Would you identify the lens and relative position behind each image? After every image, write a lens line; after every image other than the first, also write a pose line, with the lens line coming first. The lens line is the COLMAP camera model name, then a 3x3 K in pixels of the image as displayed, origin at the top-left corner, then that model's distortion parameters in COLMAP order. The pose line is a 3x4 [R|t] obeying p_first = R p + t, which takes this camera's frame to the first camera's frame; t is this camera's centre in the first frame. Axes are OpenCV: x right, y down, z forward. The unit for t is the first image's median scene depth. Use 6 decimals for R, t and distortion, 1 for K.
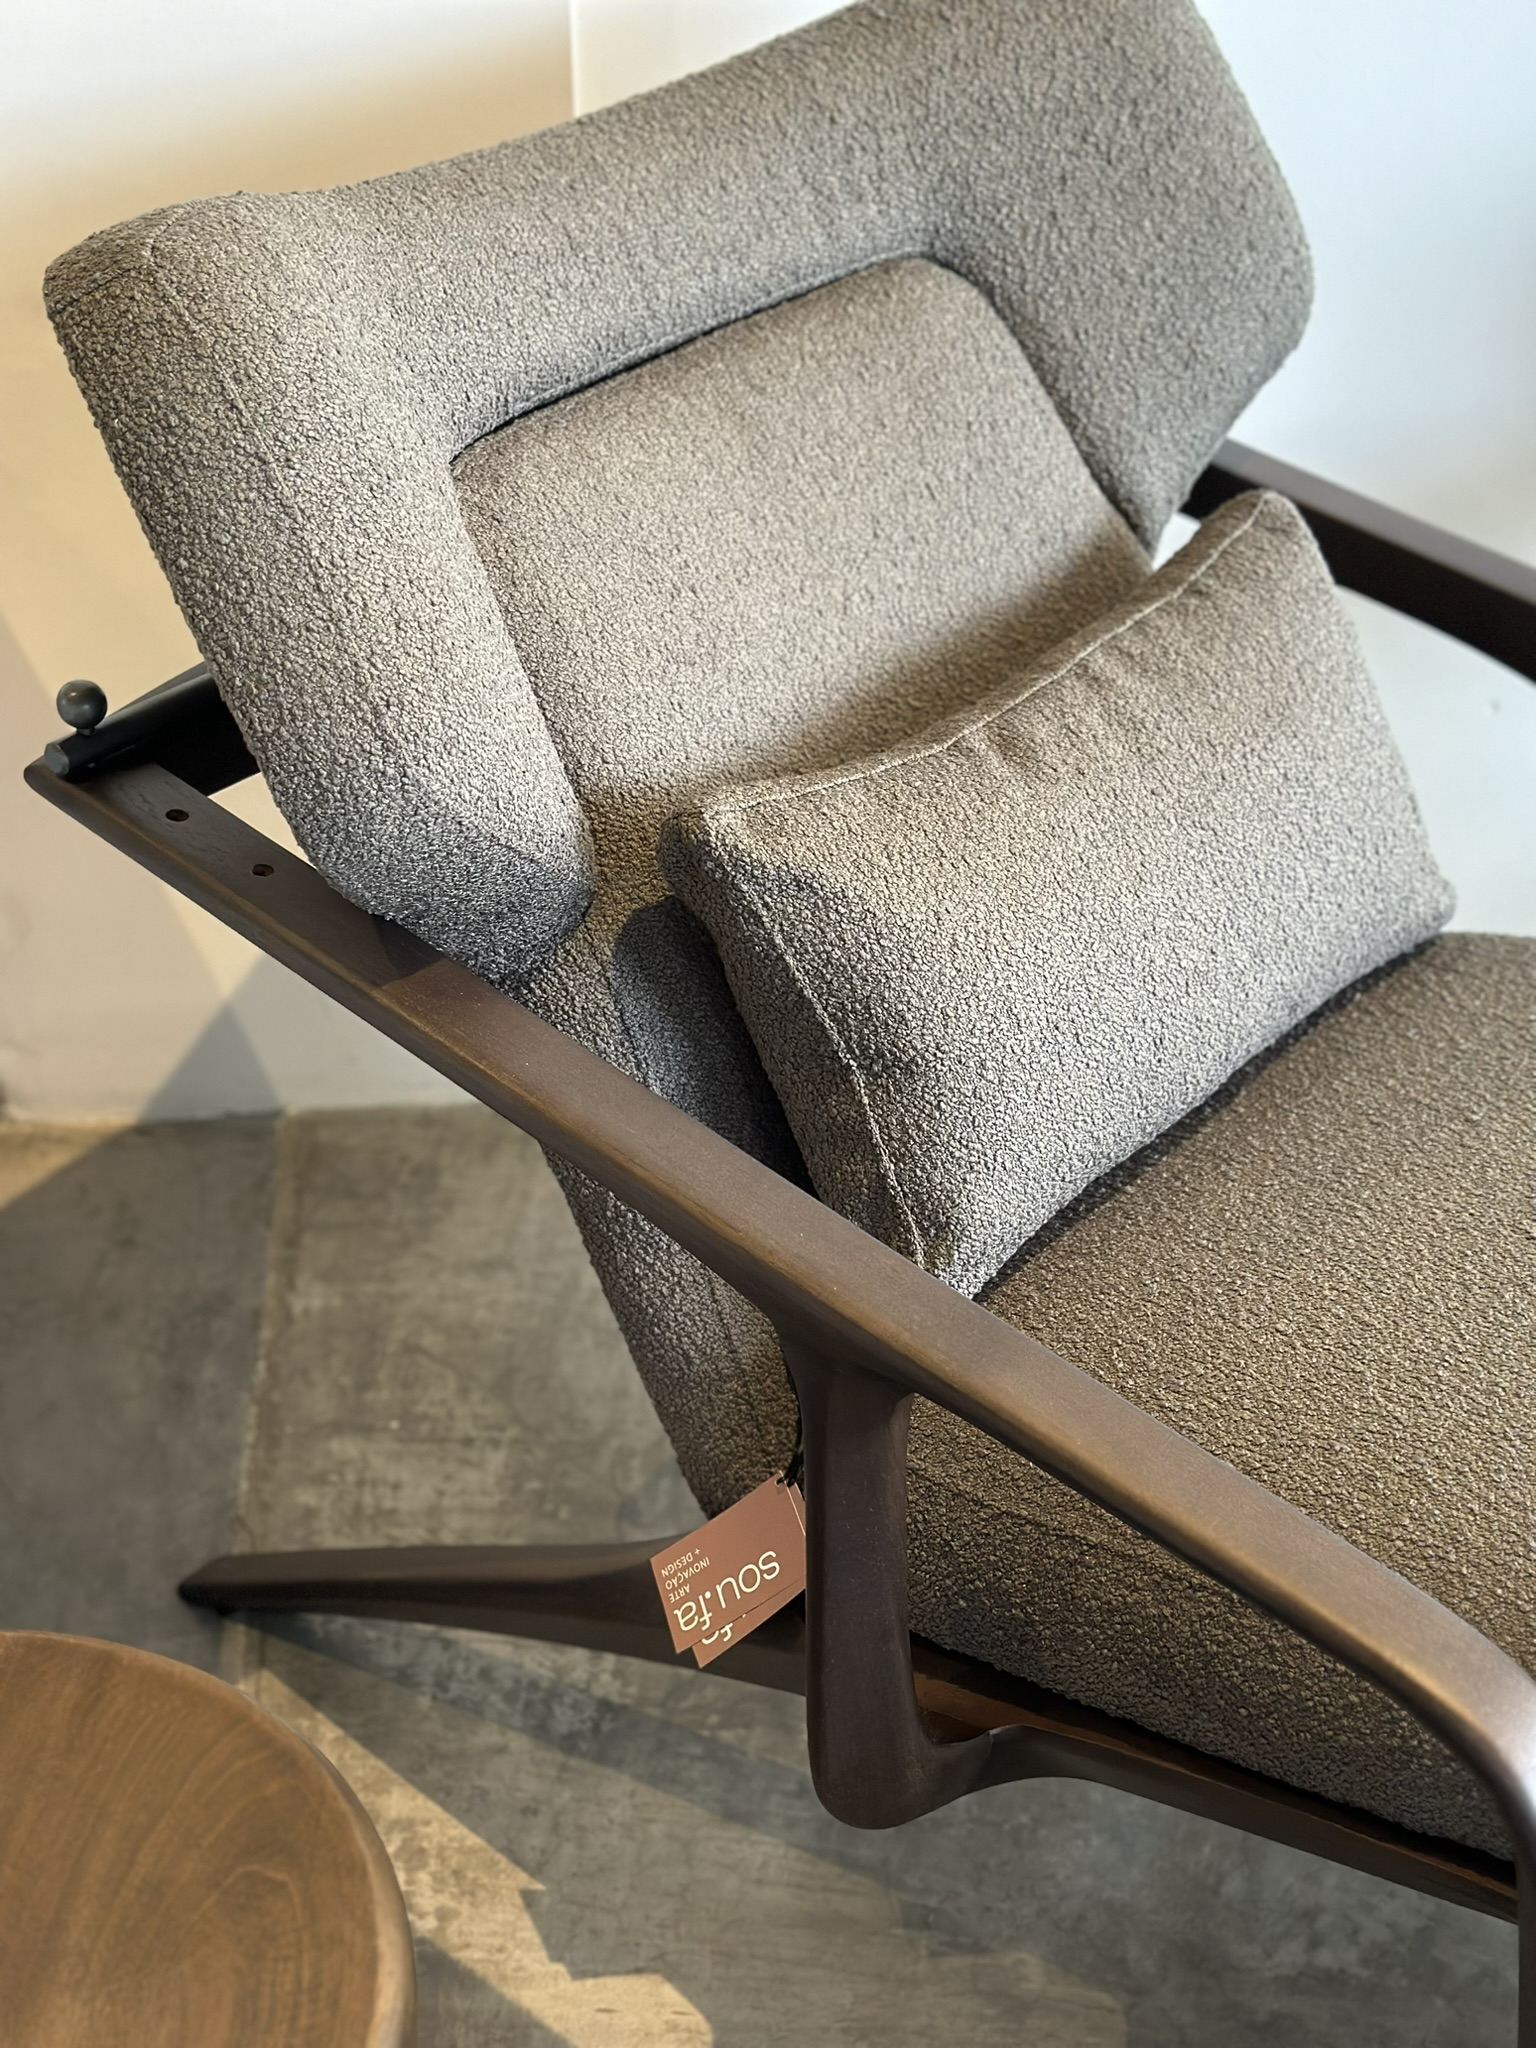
lens RADIAL K [[2878.8, 0, 762.2], [0, 2878.8, 1019.1], [0, 0, 1]] dist [0.152767, 0.000000]
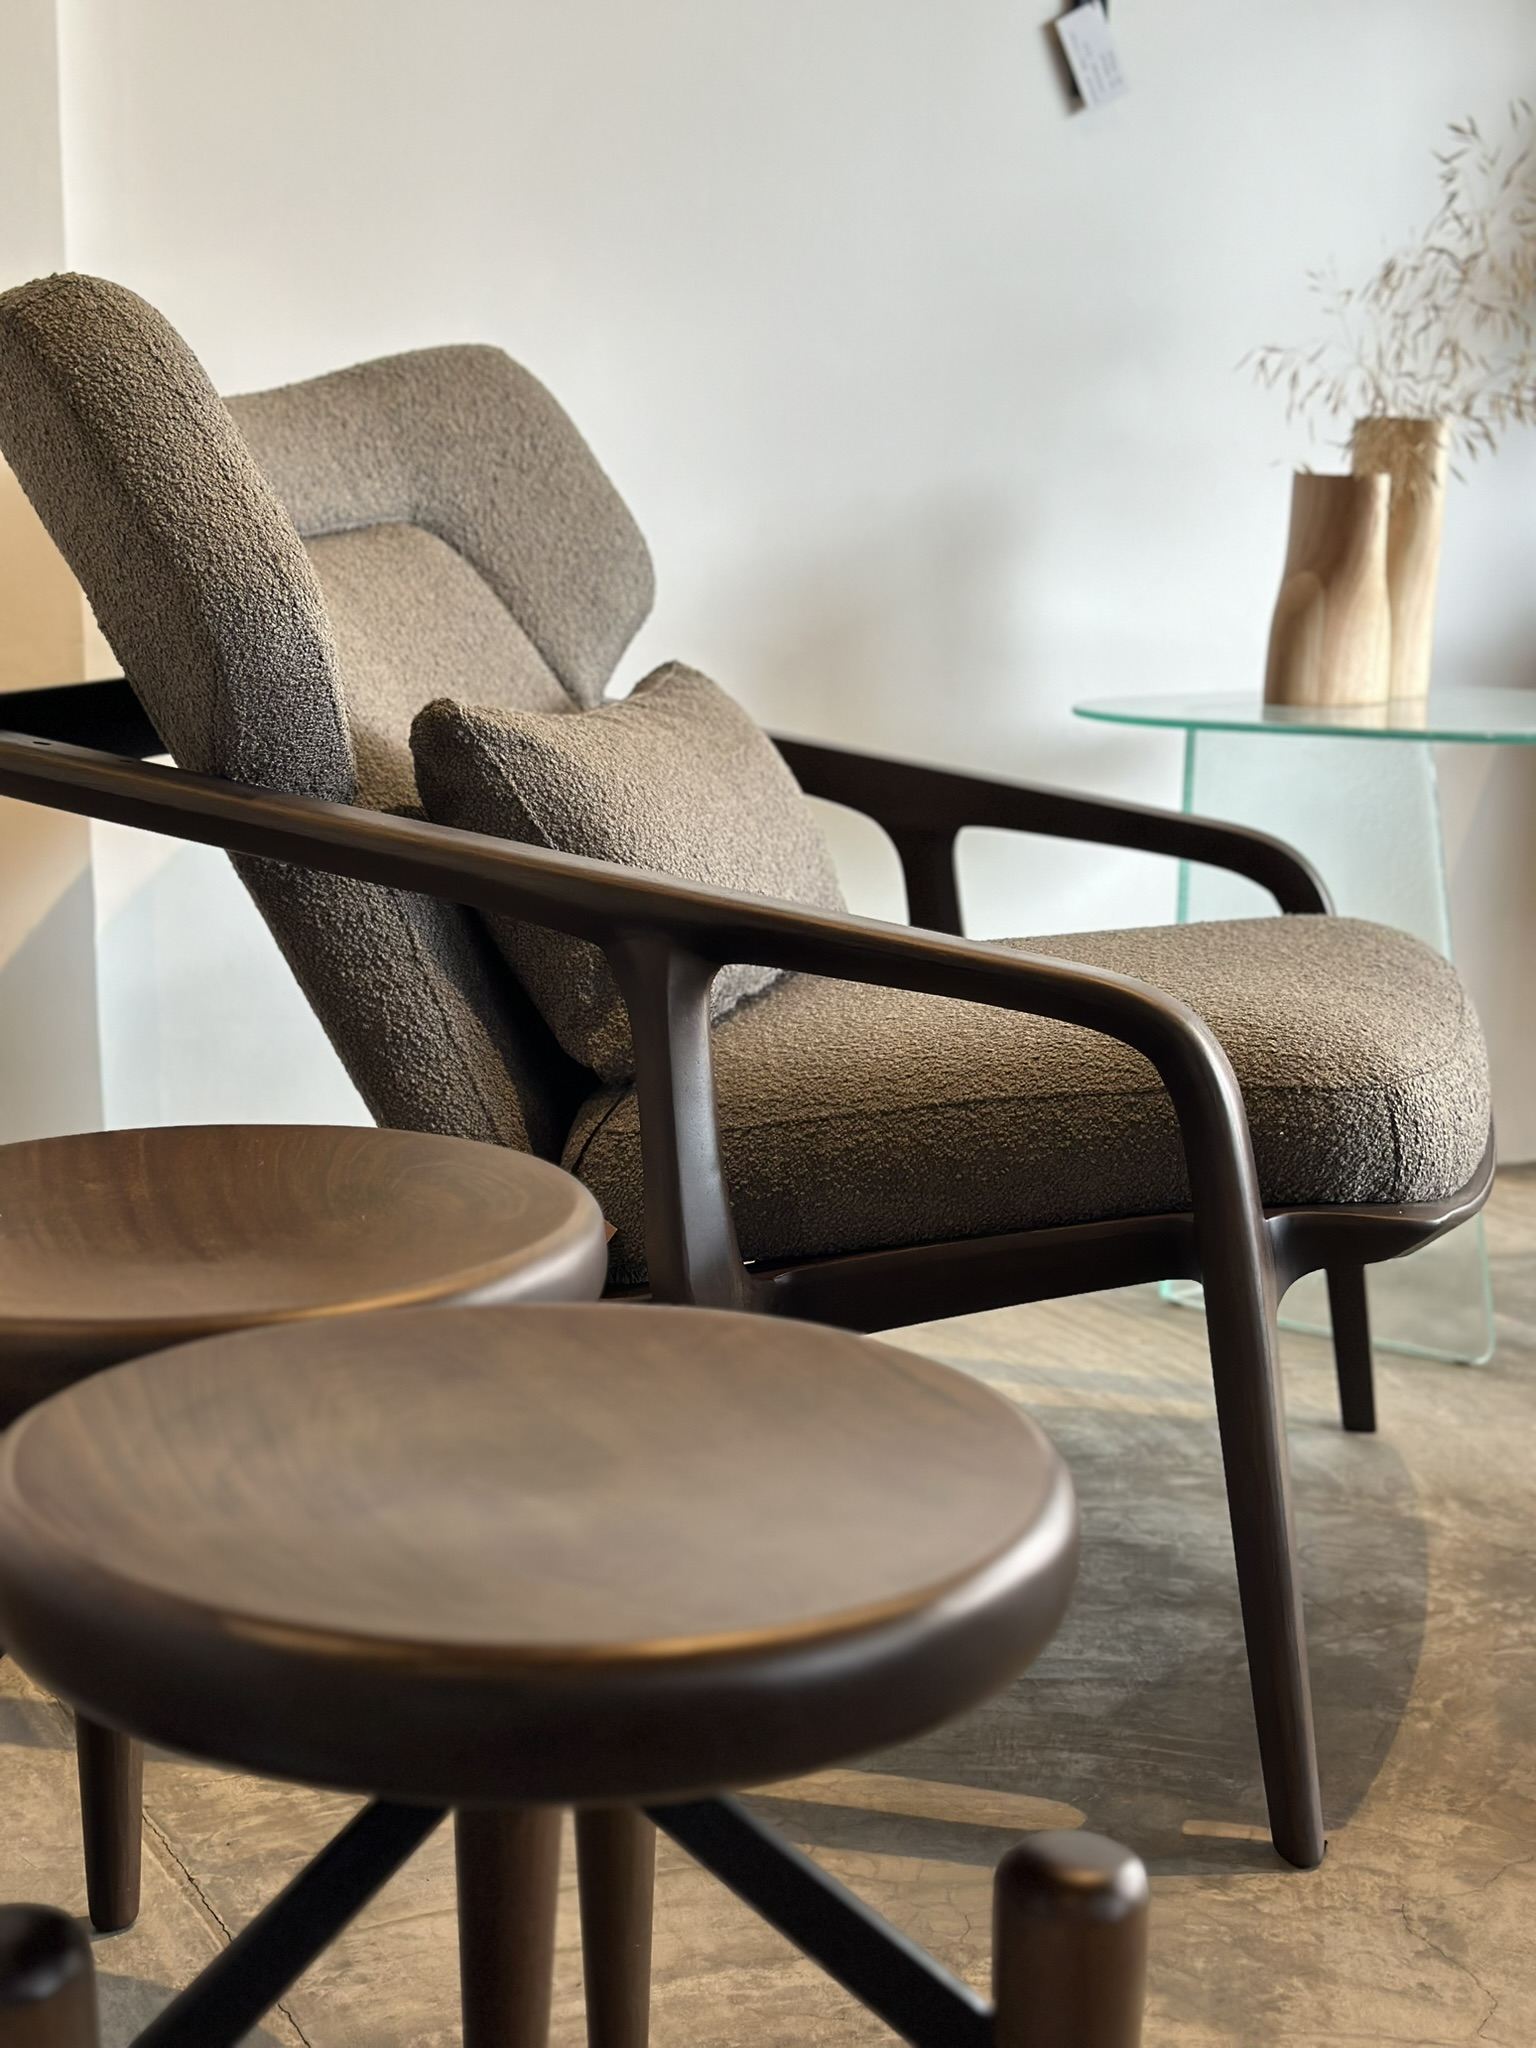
lens RADIAL K [[2878.8, 0, 770.6], [0, 2878.8, 1027.0], [0, 0, 1]] dist [0.152767, 0.000000]
pose [[0.914255, -0.065890, 0.399746, -0.365410], [0.209633, 0.921268, -0.327596, 0.462183], [-0.346688, 0.383306, 0.856086, -0.168811]]
